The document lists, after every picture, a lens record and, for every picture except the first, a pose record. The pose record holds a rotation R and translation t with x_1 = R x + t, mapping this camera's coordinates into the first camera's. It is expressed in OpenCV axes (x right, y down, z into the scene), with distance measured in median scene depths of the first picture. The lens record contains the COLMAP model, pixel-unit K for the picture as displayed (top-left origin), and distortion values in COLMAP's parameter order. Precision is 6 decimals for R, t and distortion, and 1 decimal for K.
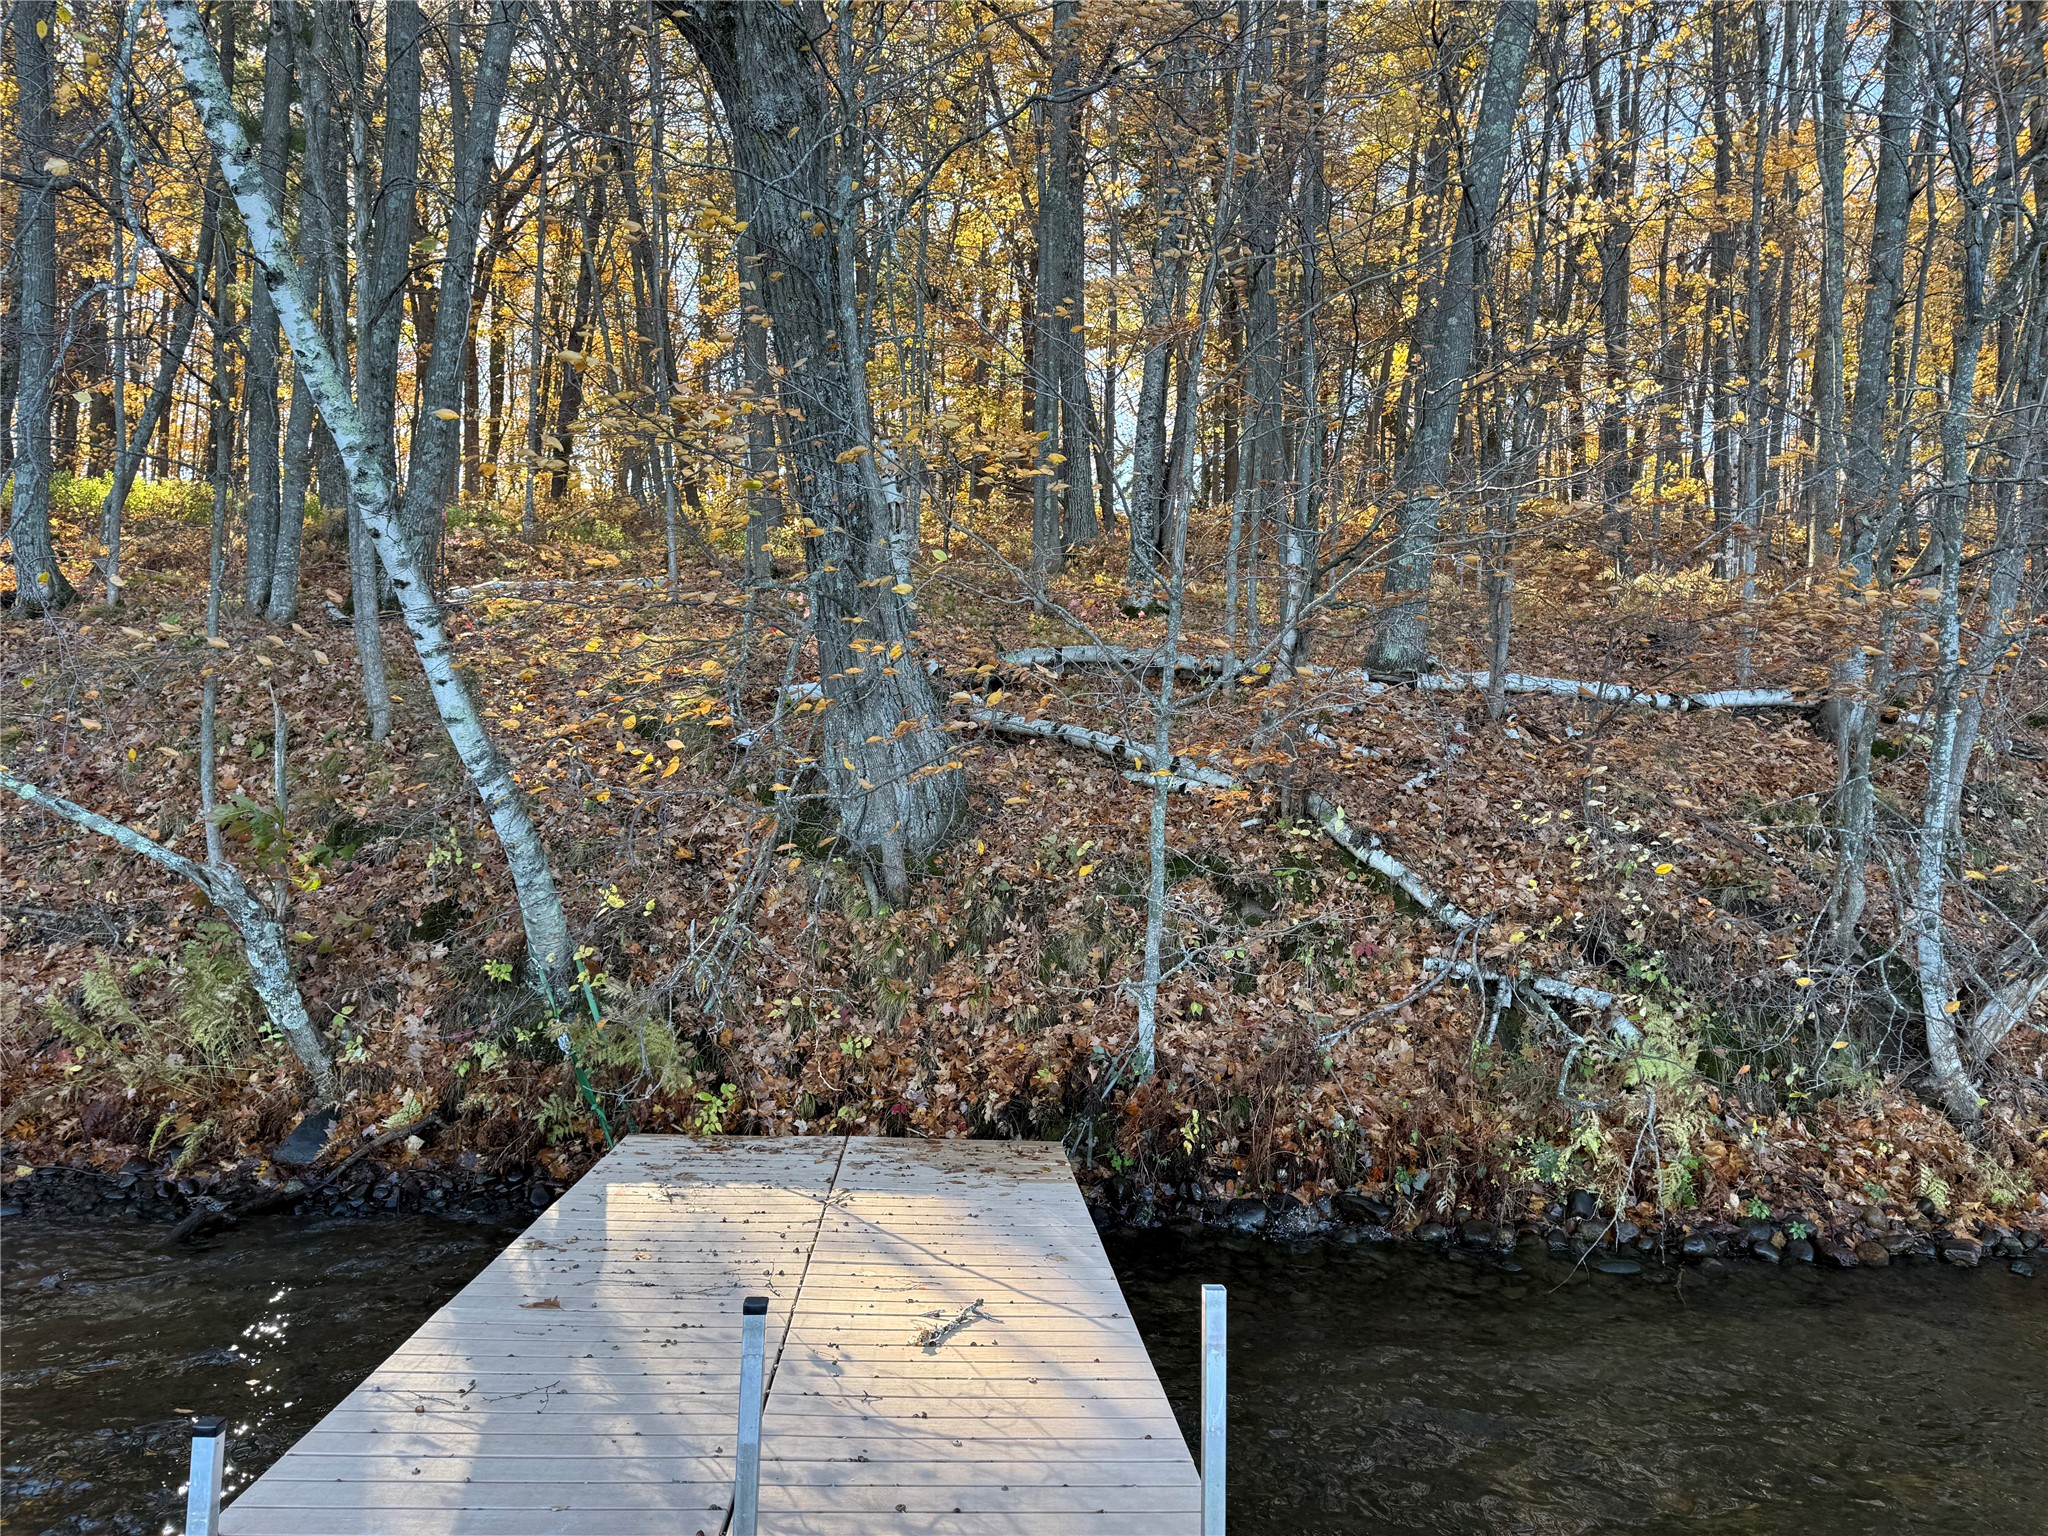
lens RADIAL K [[1410.8, 0, 1027.4], [0, 1410.8, 780.7], [0, 0, 1]] dist [0.082885, -0.119474]
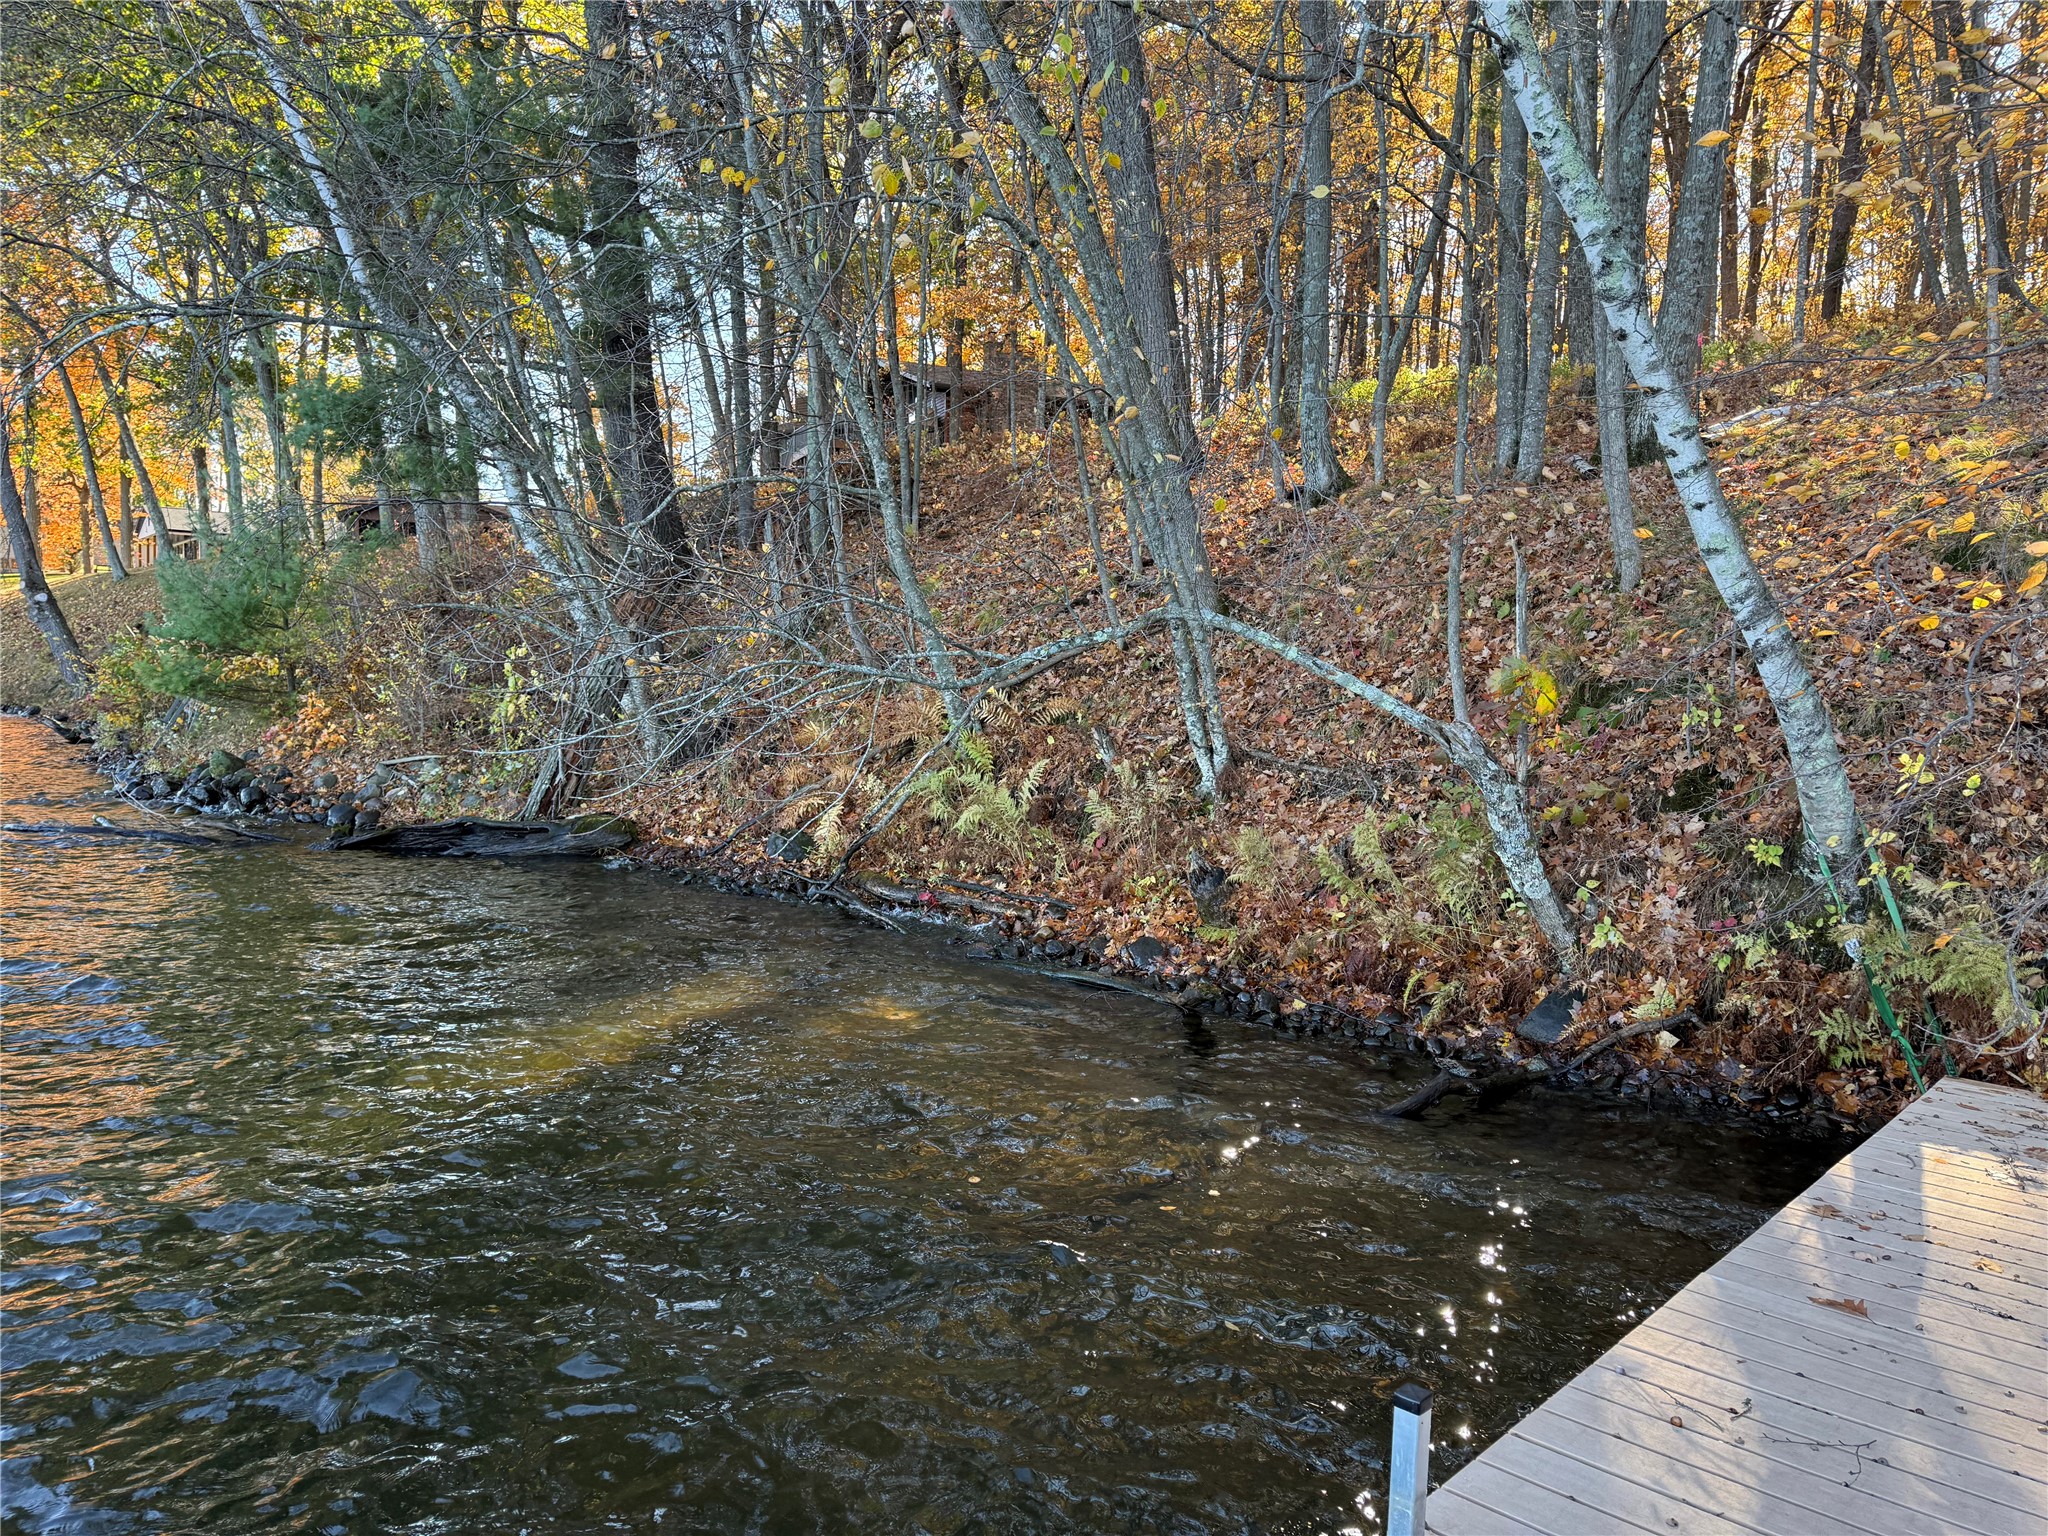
lens RADIAL K [[1410.8, 0, 1027.4], [0, 1410.8, 780.7], [0, 0, 1]] dist [0.082885, -0.119474]
pose [[0.678157, 0.031969, -0.734222, -0.051487], [0.032638, 0.996758, 0.073547, 0.015683], [0.734192, -0.073840, 0.674915, 0.120350]]
